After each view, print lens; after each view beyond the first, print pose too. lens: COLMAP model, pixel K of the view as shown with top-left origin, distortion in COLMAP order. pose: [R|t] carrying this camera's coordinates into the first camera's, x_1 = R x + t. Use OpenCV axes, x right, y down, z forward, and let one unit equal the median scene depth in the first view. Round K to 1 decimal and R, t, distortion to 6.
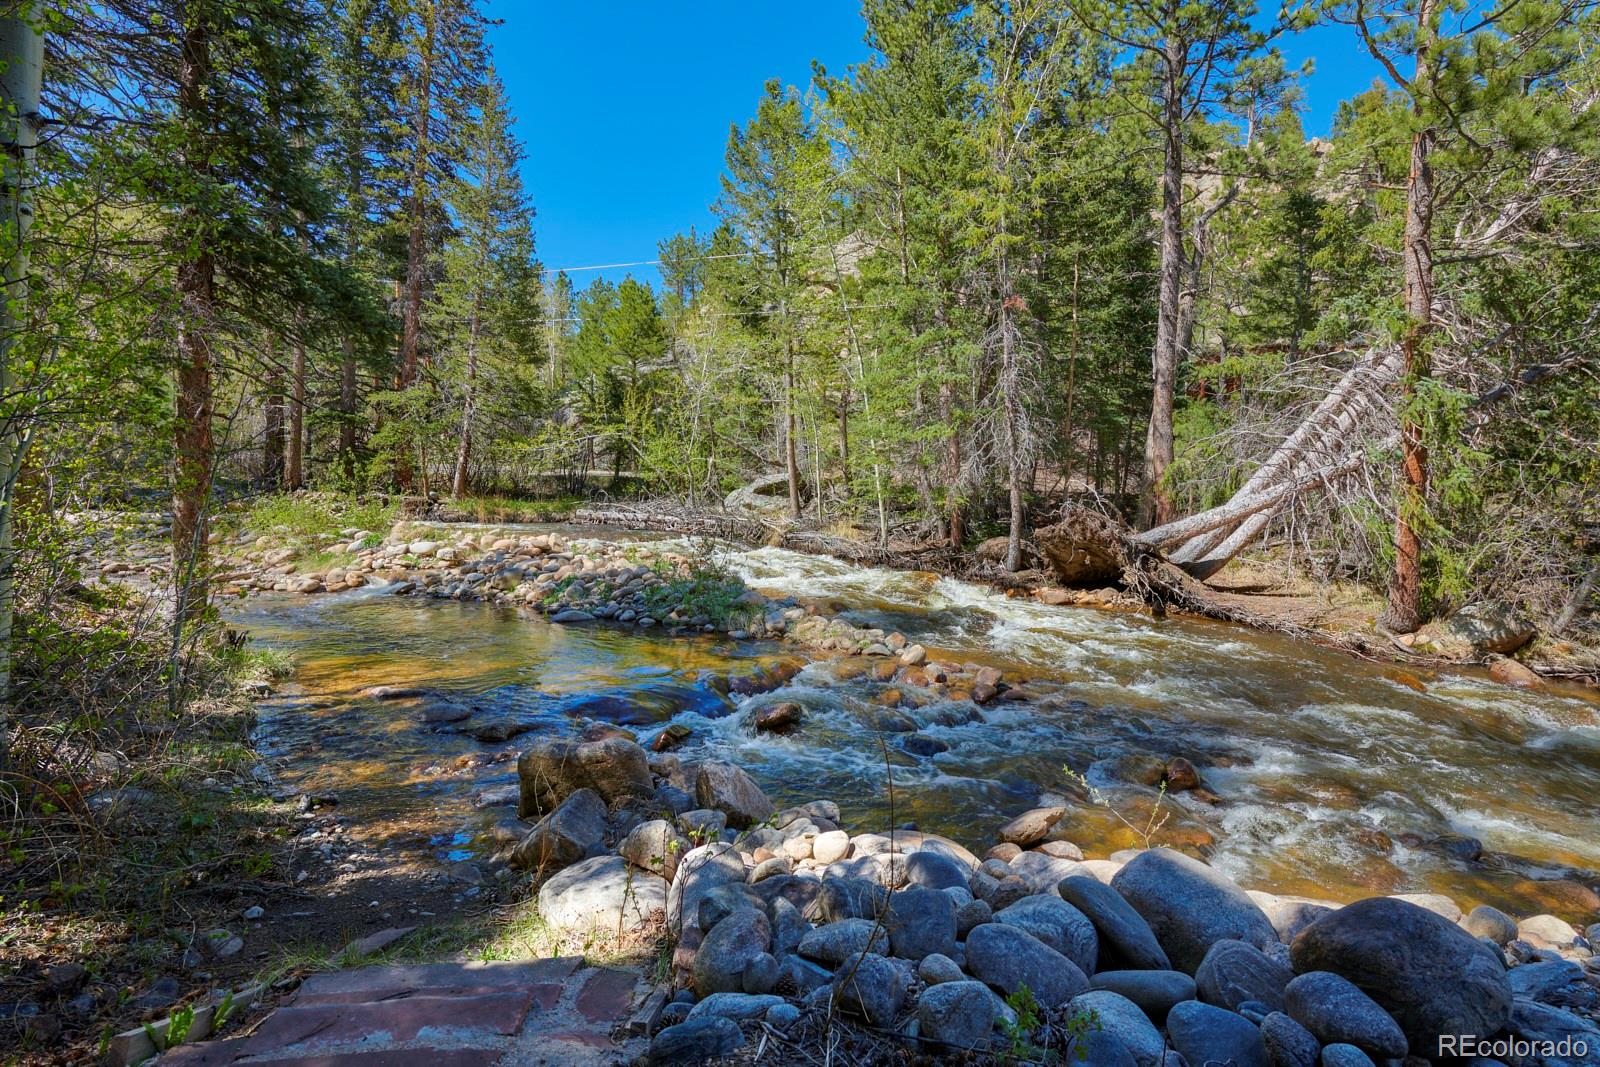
lens RADIAL K [[724.9, 0, 800.0], [0, 724.9, 533.5], [0, 0, 1]] dist [-0.011598, -0.000941]
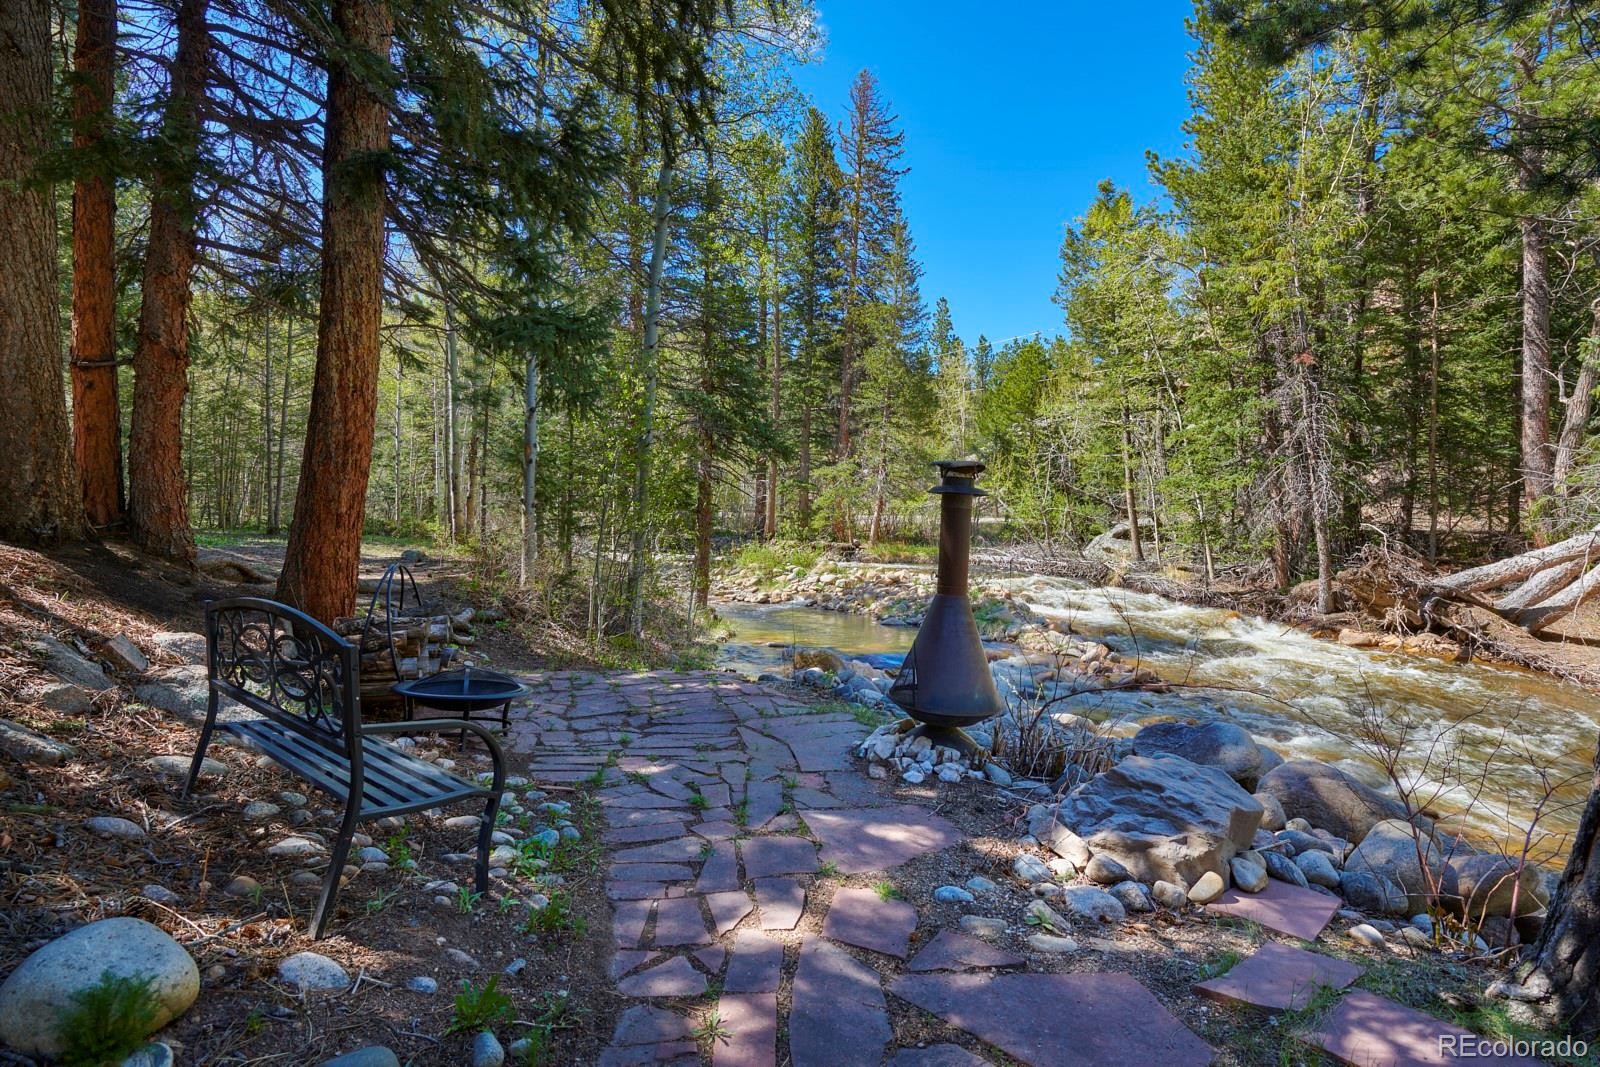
lens RADIAL K [[742.3, 0, 800.0], [0, 742.3, 533.5], [0, 0, 1]] dist [0.000513, -0.000215]
pose [[0.827350, -0.015201, -0.561481, 0.261895], [-0.018479, 0.998356, -0.054259, 0.010201], [0.561383, 0.055267, 0.825709, -0.269363]]
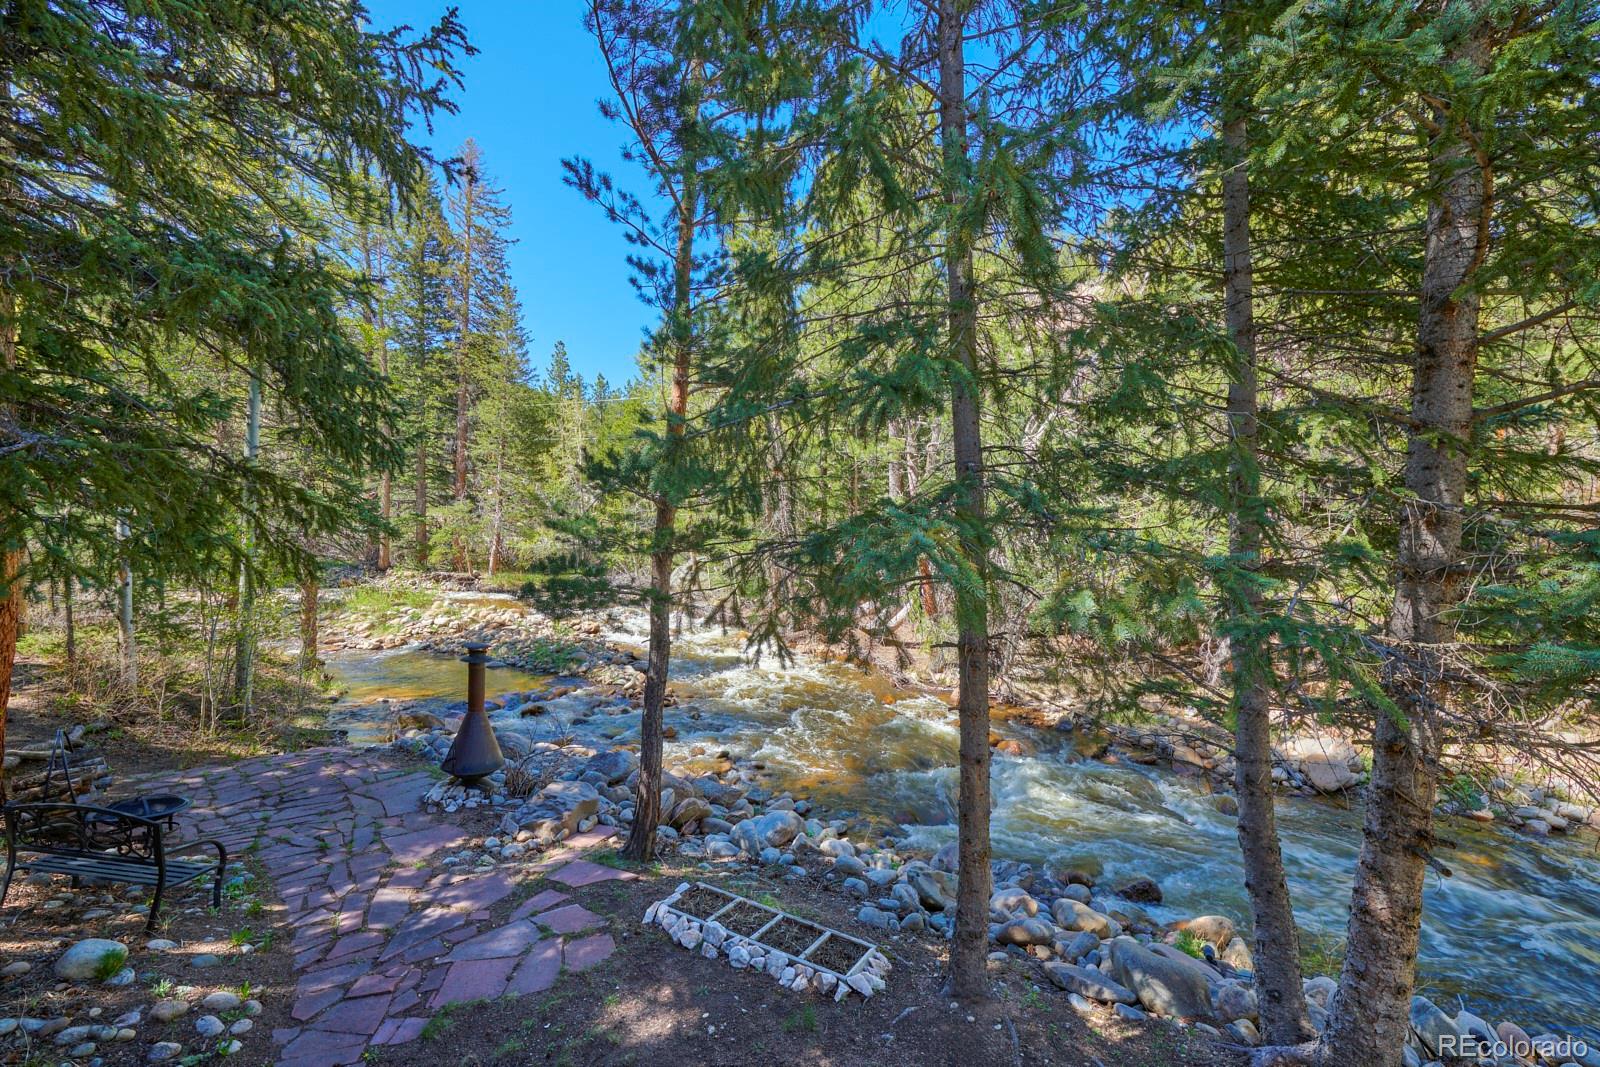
lens RADIAL K [[672.6, 0, 802.5], [0, 672.6, 565.5], [0, 0, 1]] dist [-0.000035, 0.000156]
pose [[0.995999, -0.015580, -0.088001, 0.436155], [0.015246, 0.999874, -0.004463, -0.084113], [0.088060, 0.003103, 0.996110, -0.477468]]
